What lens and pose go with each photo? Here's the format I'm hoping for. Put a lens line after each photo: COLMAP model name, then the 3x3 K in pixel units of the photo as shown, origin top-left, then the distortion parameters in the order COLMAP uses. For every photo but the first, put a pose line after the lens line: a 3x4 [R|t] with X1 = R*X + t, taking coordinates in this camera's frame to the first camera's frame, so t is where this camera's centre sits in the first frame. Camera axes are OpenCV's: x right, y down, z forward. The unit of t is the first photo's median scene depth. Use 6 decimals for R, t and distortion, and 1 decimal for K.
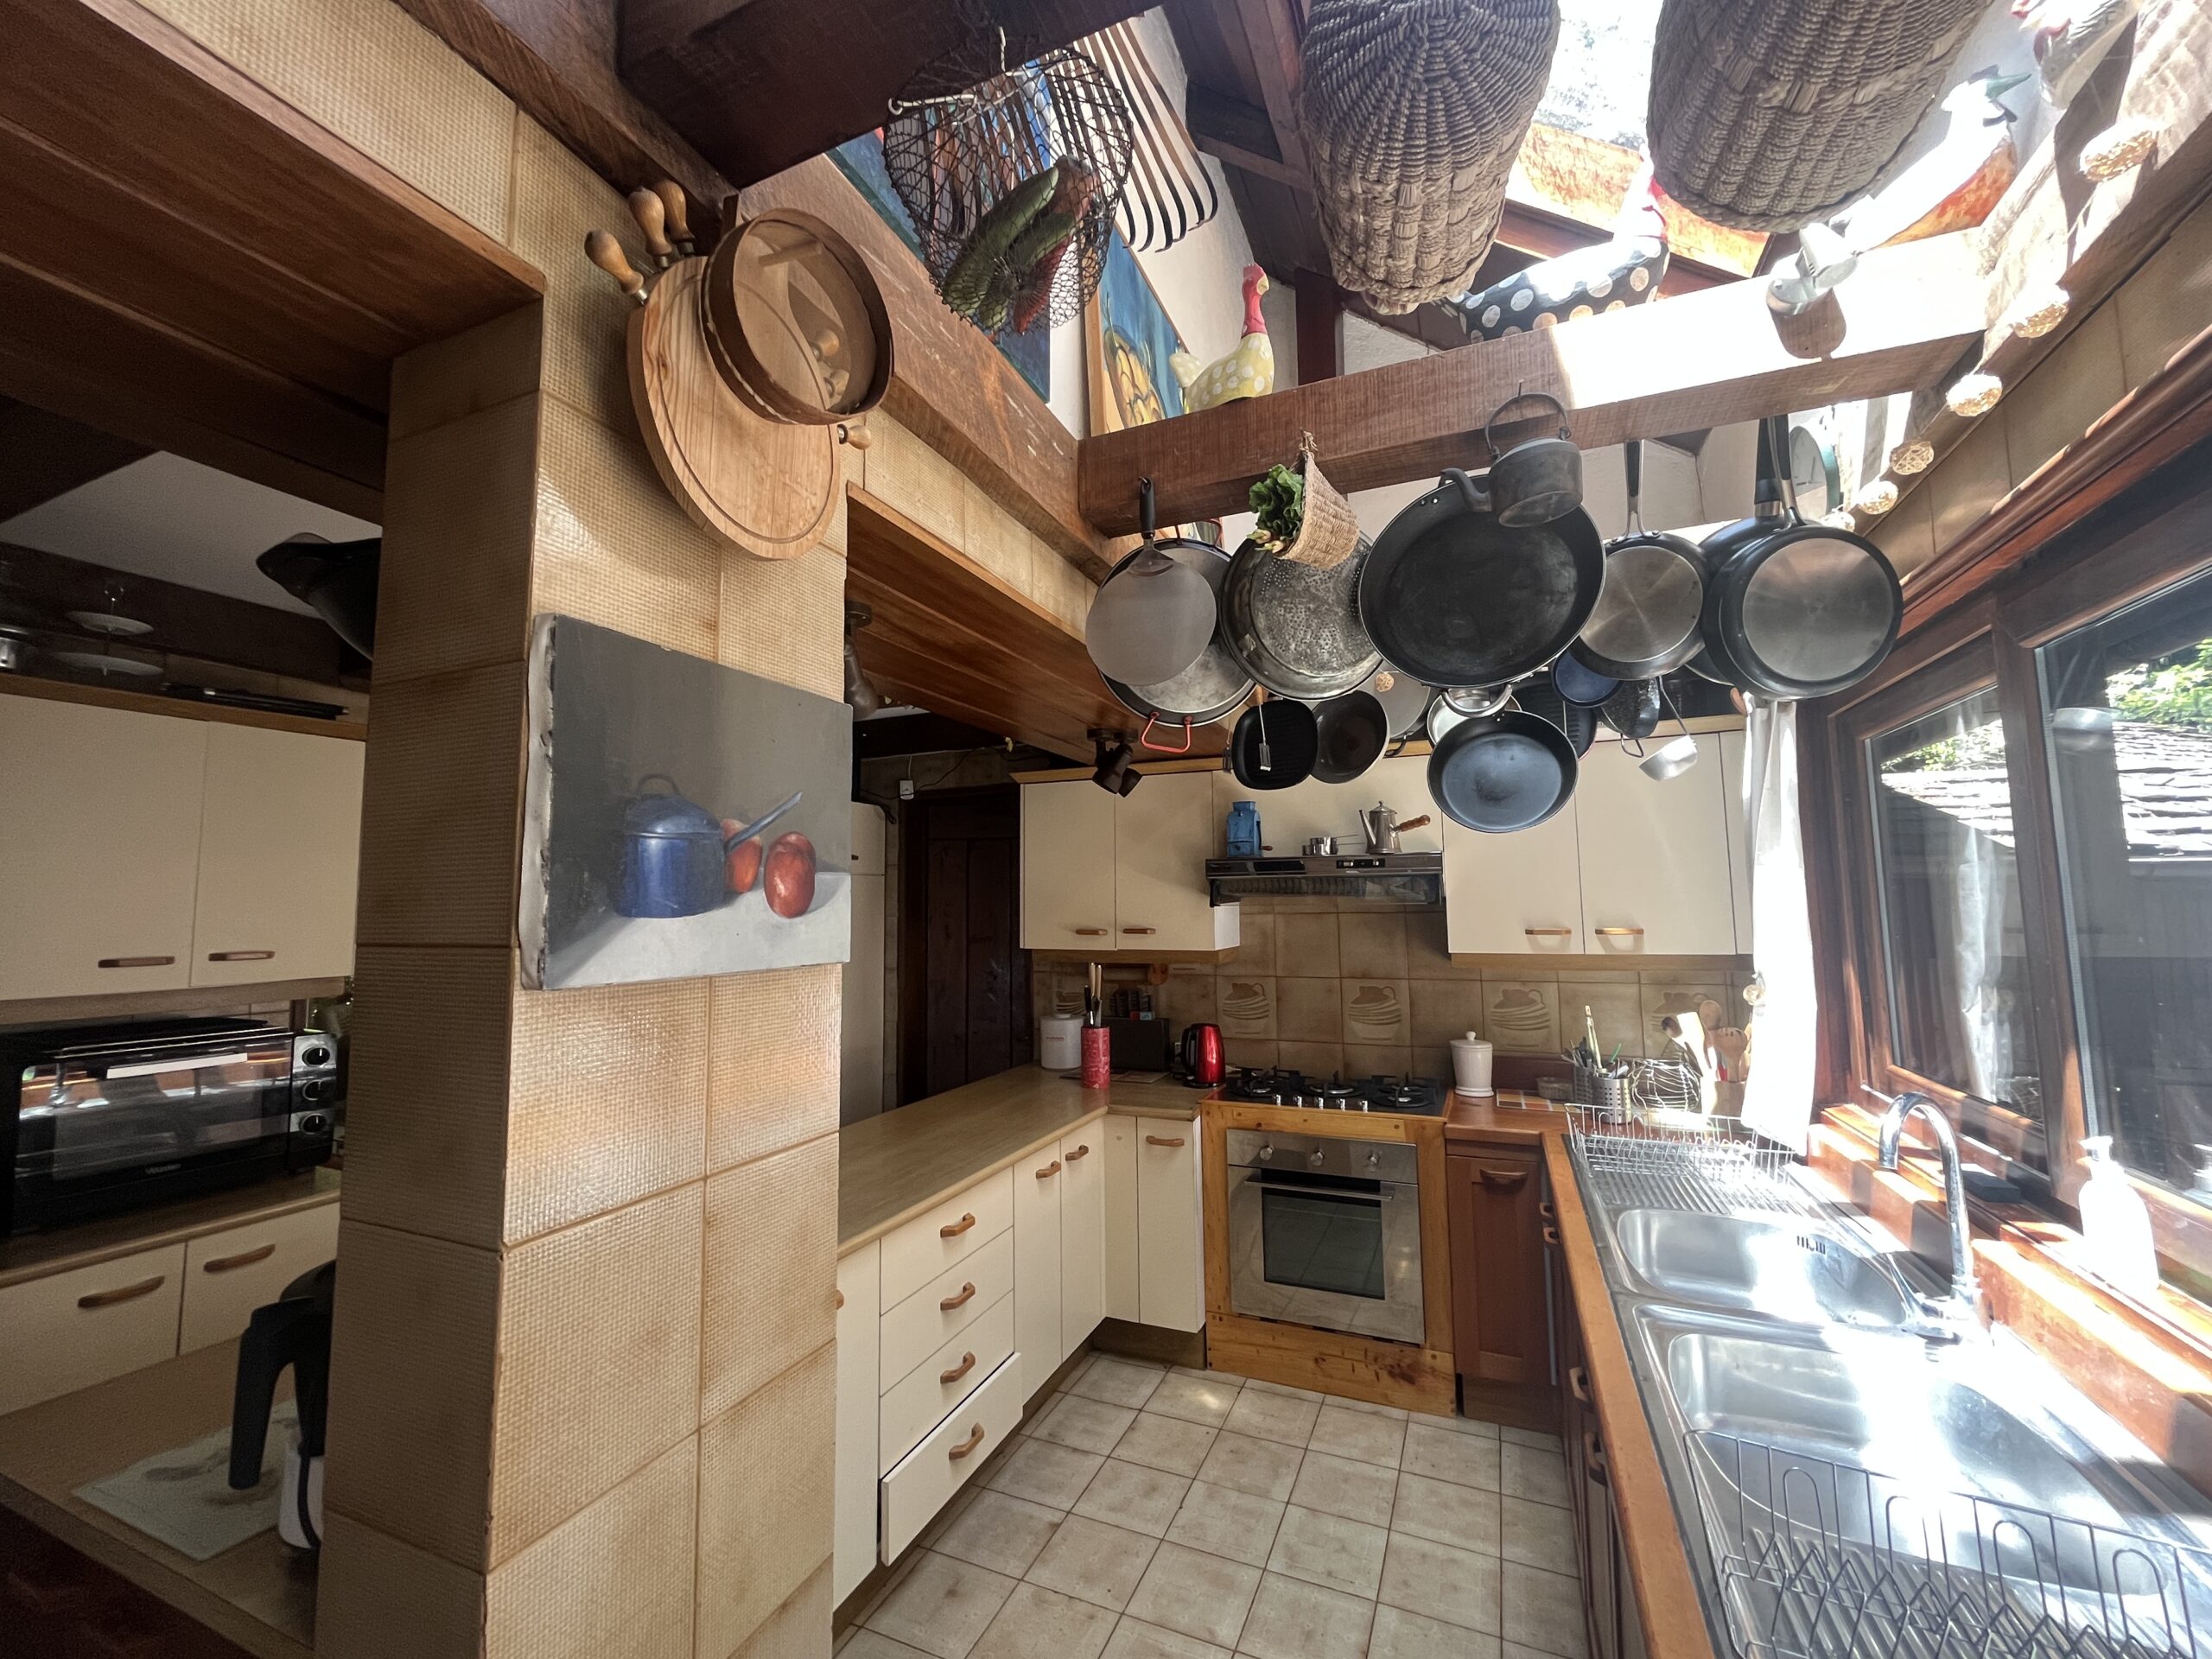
lens RADIAL K [[896.4, 0, 1098.7], [0, 896.4, 825.6], [0, 0, 1]] dist [0.000165, -0.000586]
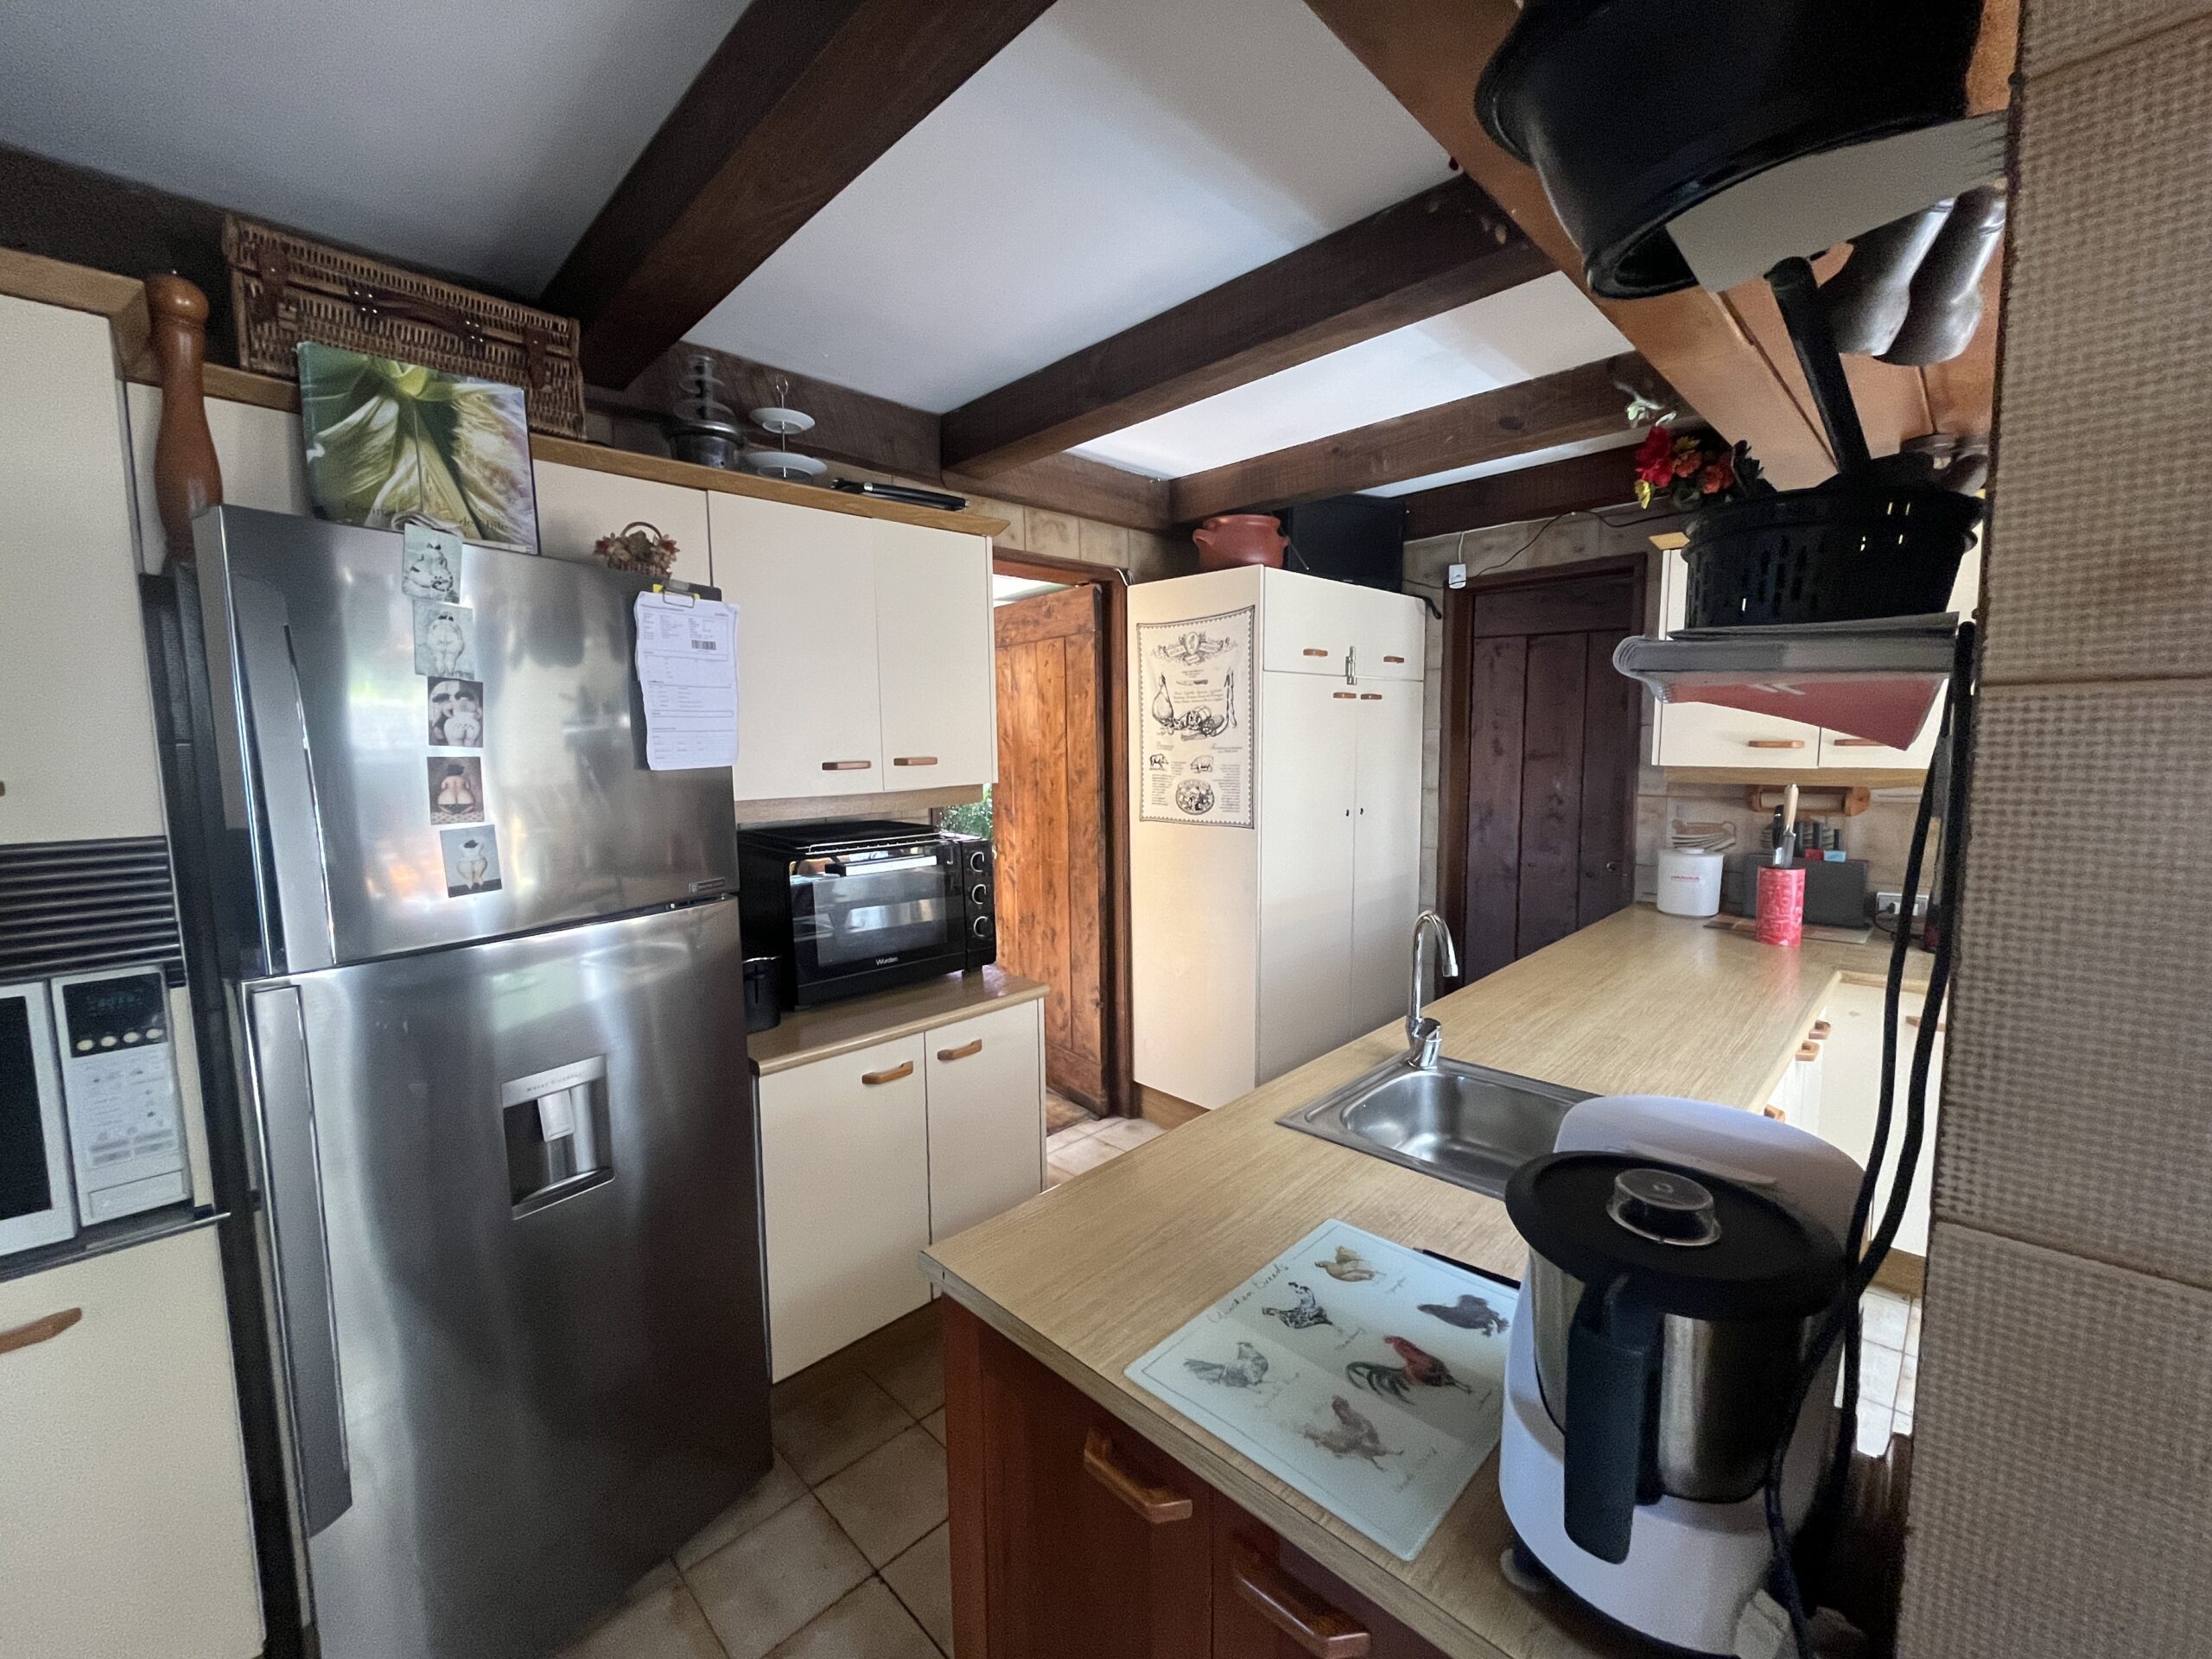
lens RADIAL K [[896.4, 0, 1098.7], [0, 896.4, 825.6], [0, 0, 1]] dist [0.000165, -0.000586]
pose [[0.930753, 0.032231, -0.364224, -0.247881], [0.038316, 0.982026, 0.184817, 0.023968], [0.363634, -0.185975, 0.912789, 0.090195]]
